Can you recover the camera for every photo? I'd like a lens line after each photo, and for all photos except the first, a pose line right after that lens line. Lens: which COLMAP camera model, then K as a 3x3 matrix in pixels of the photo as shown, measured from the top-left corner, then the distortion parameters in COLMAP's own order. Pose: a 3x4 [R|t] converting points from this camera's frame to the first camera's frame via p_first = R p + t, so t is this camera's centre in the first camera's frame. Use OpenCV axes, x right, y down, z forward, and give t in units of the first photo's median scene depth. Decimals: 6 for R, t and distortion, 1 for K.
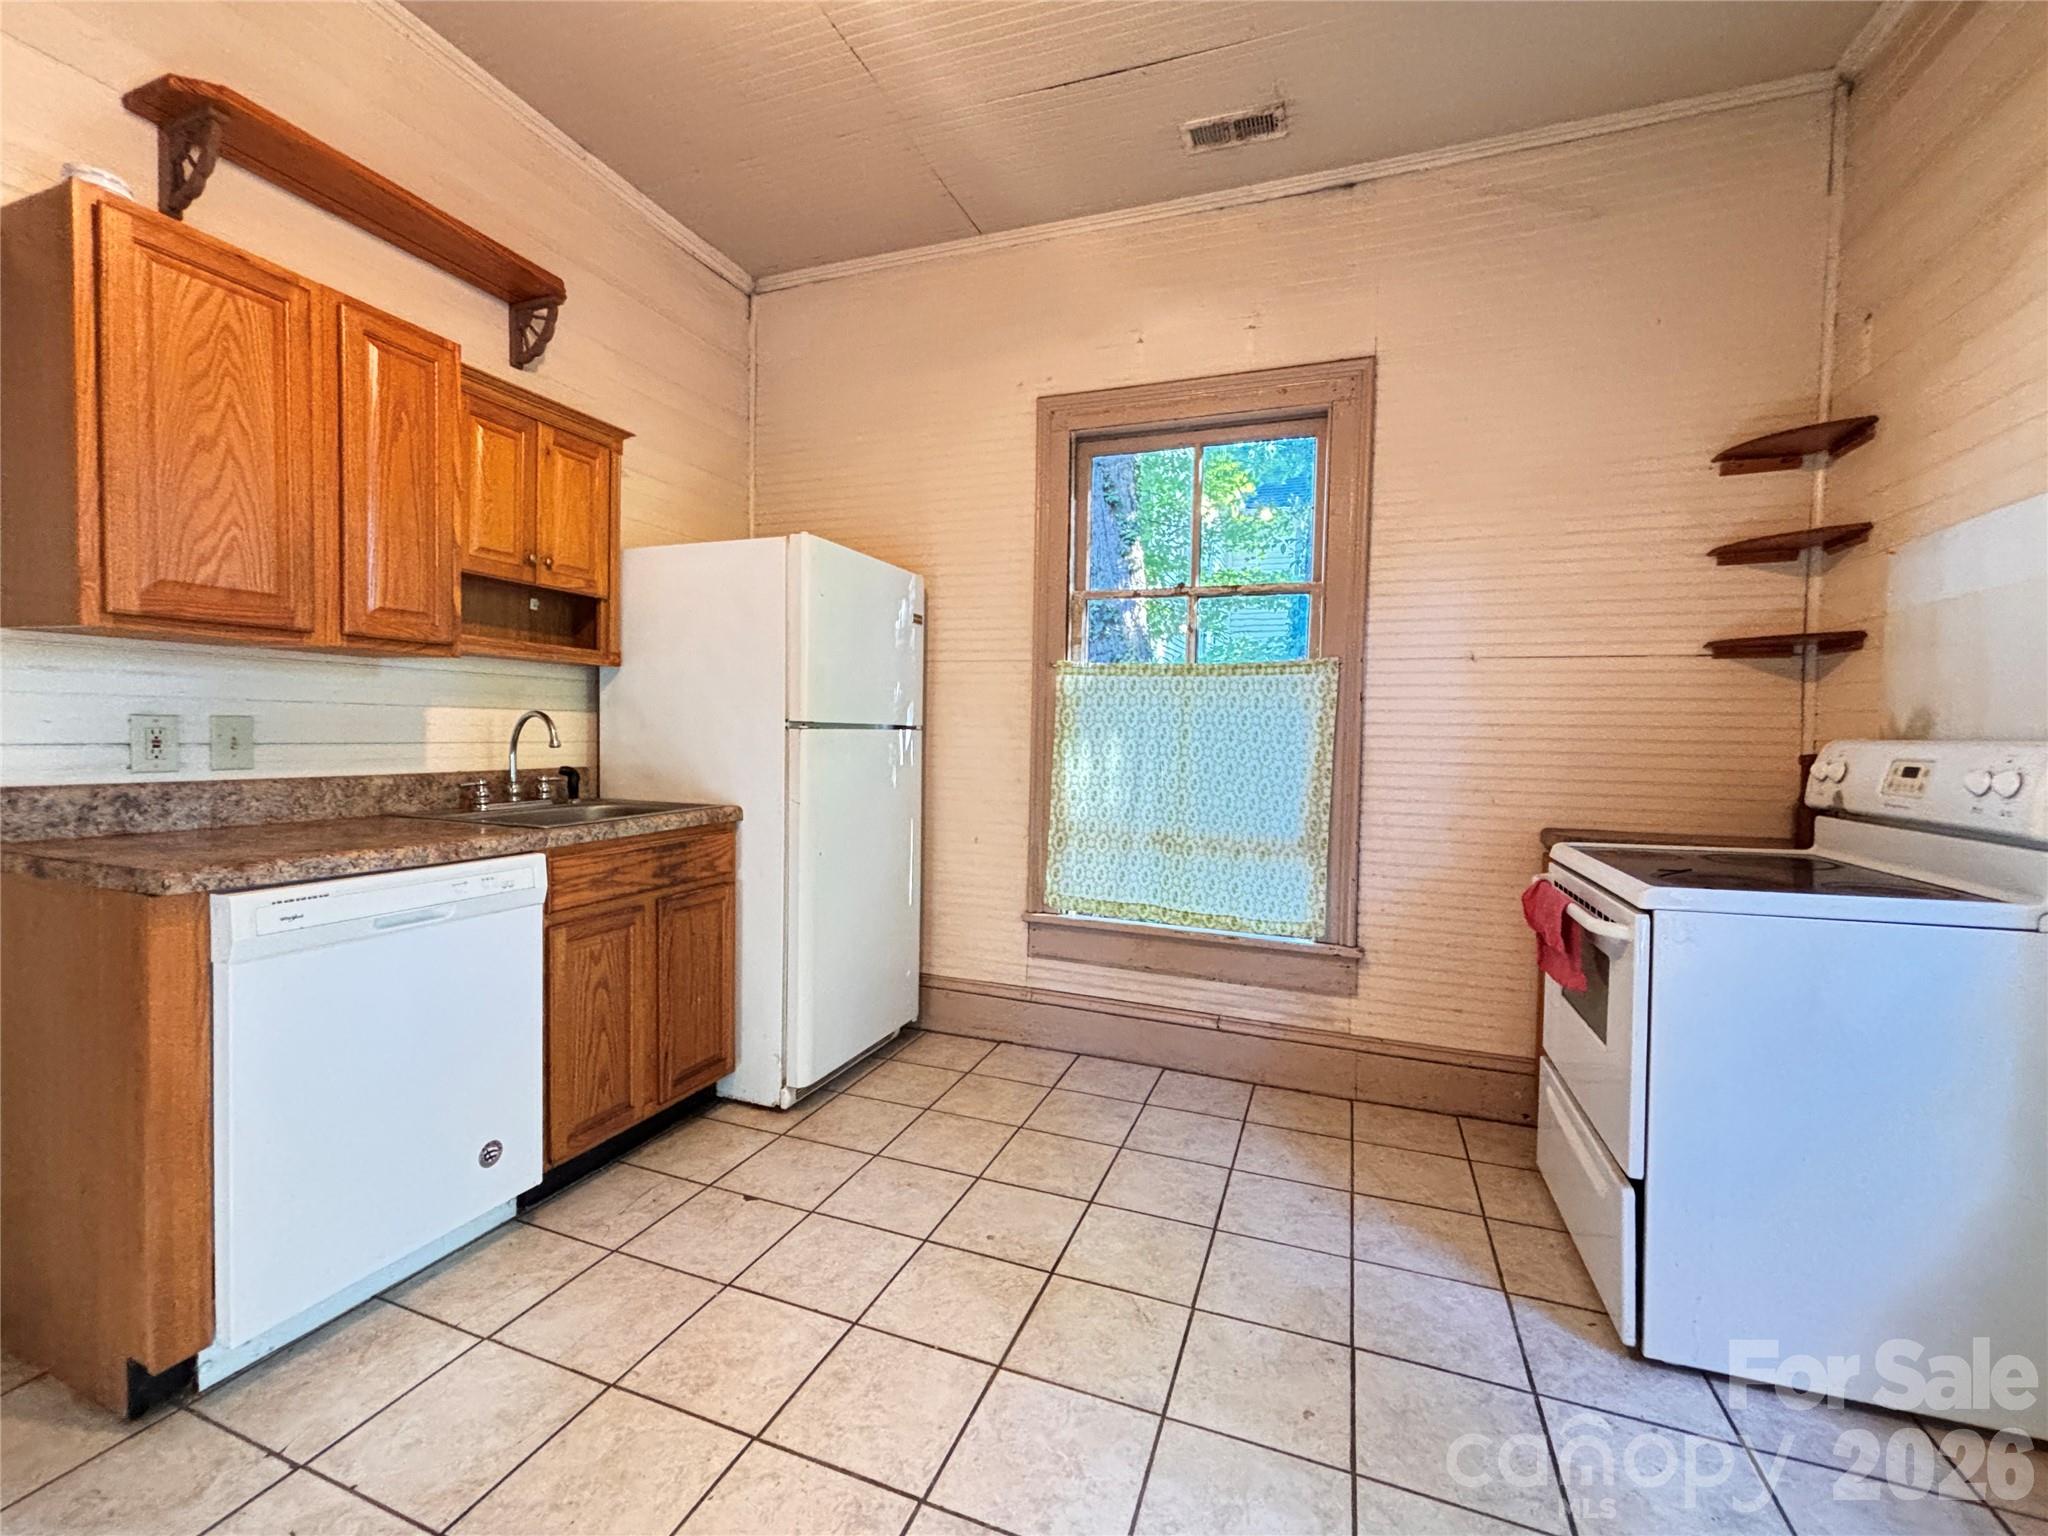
lens RADIAL K [[865.7, 0, 1024.0], [0, 865.7, 768.0], [0, 0, 1]] dist [-0.002875, -0.000322]
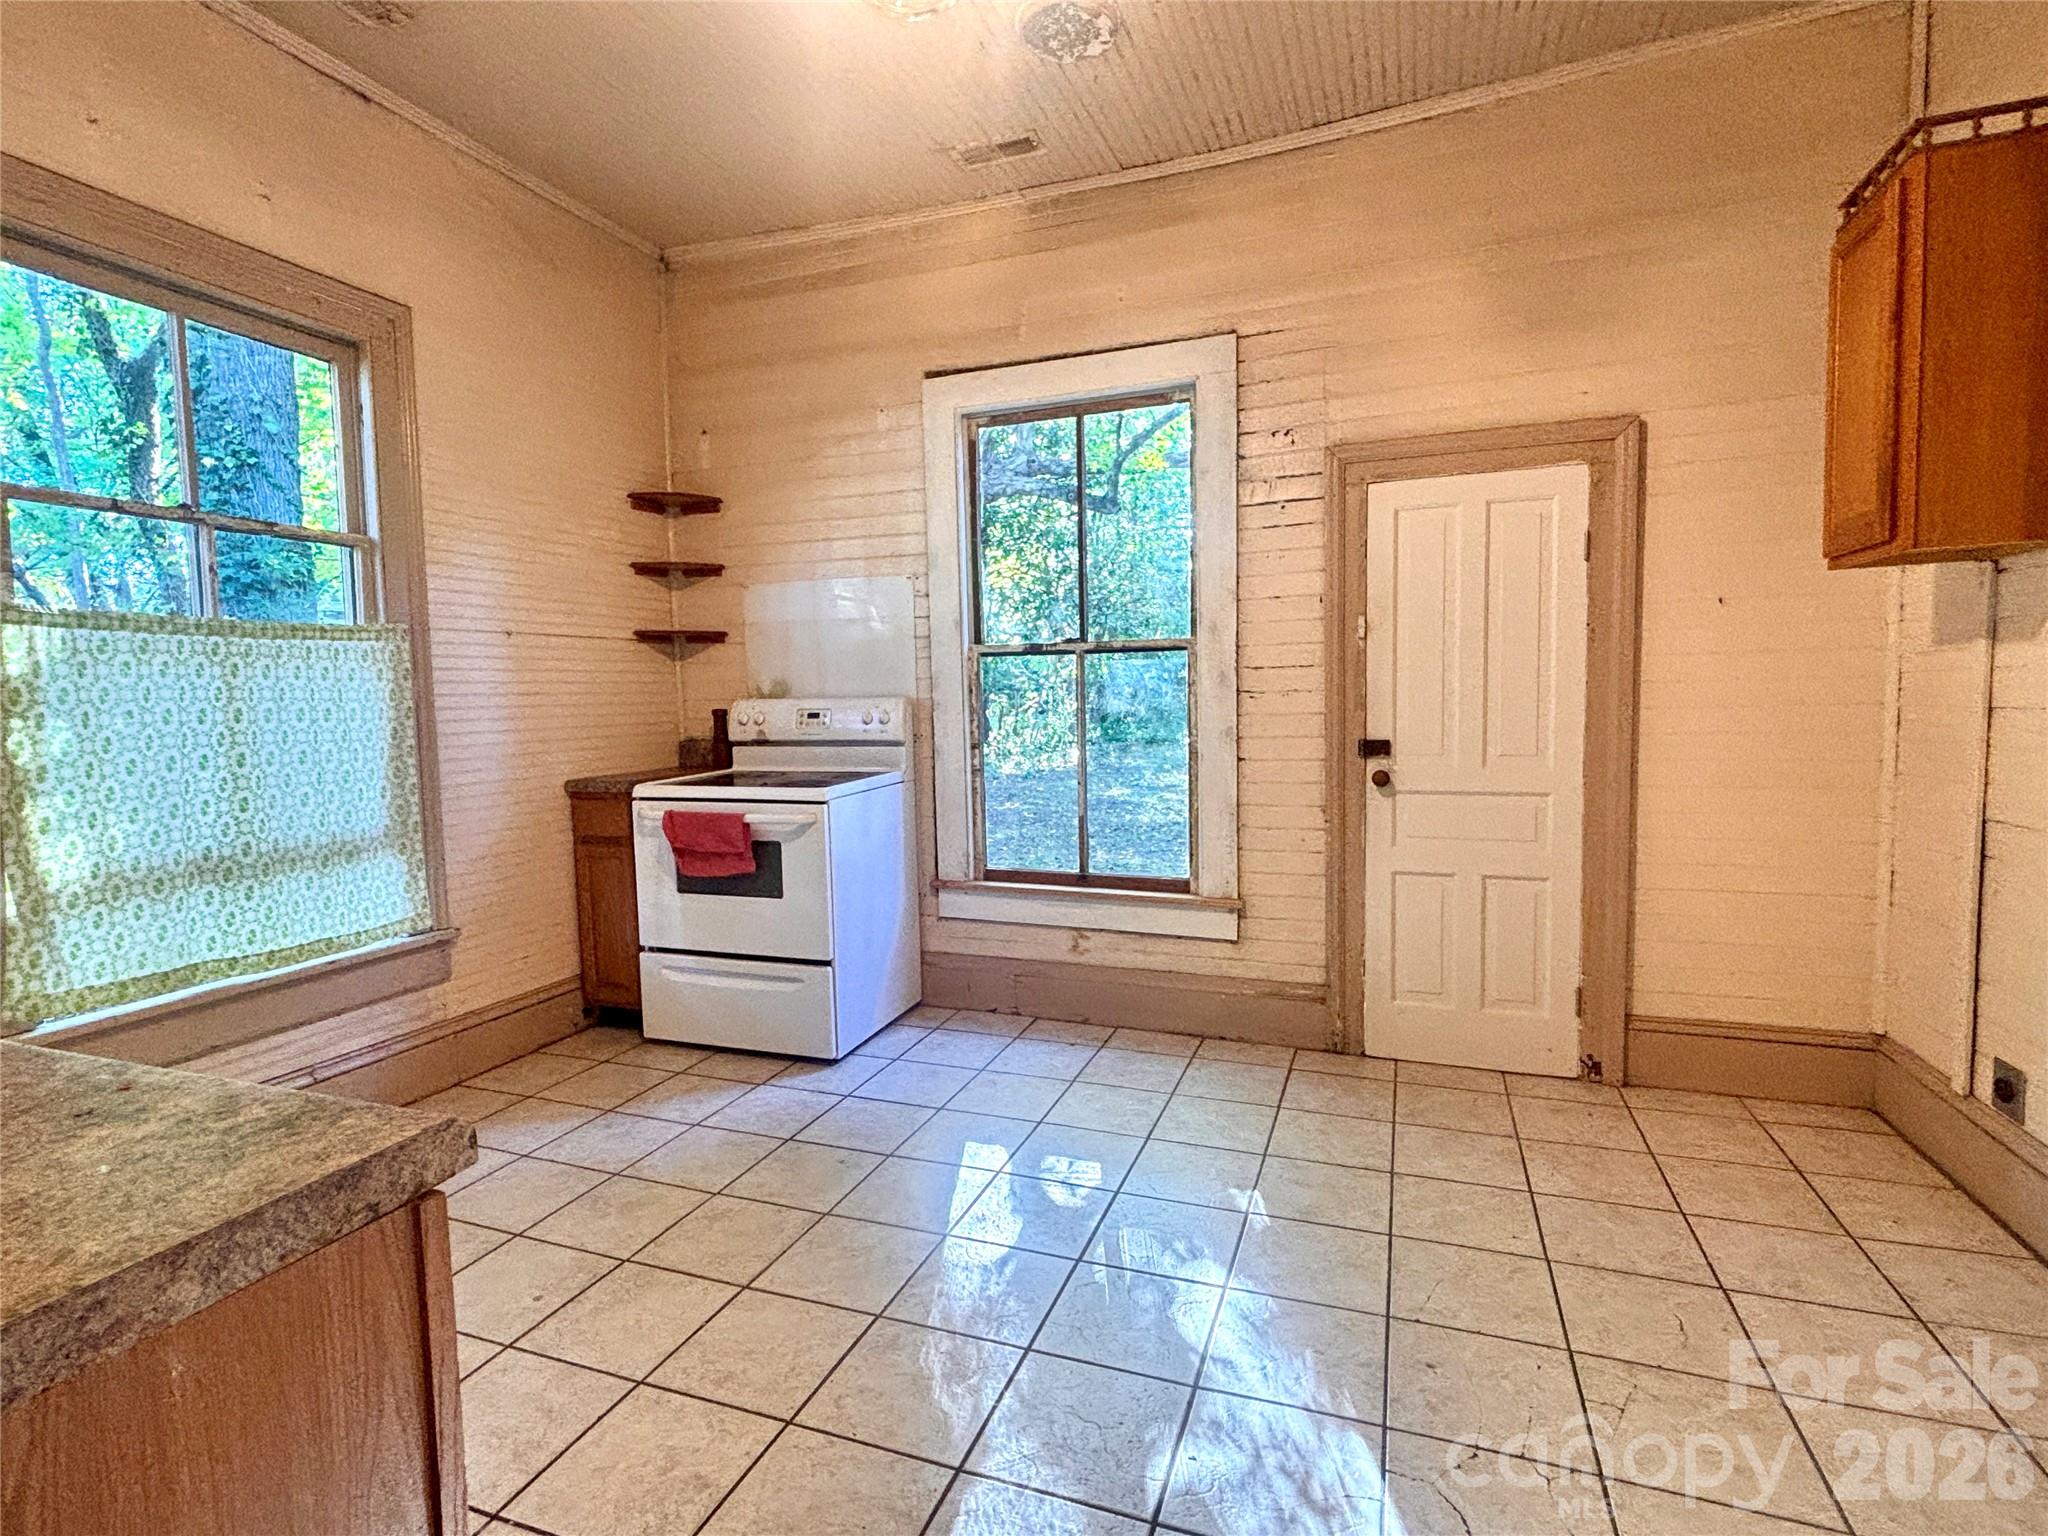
lens RADIAL K [[1006.0, 0, 1024.0], [0, 1006.0, 768.0], [0, 0, 1]] dist [0.001636, 0.000344]
pose [[-0.006323, -0.093776, 0.995573, -0.737922], [0.059515, 0.993793, 0.093987, -0.038210], [-0.998207, 0.059846, -0.000703, 0.357287]]
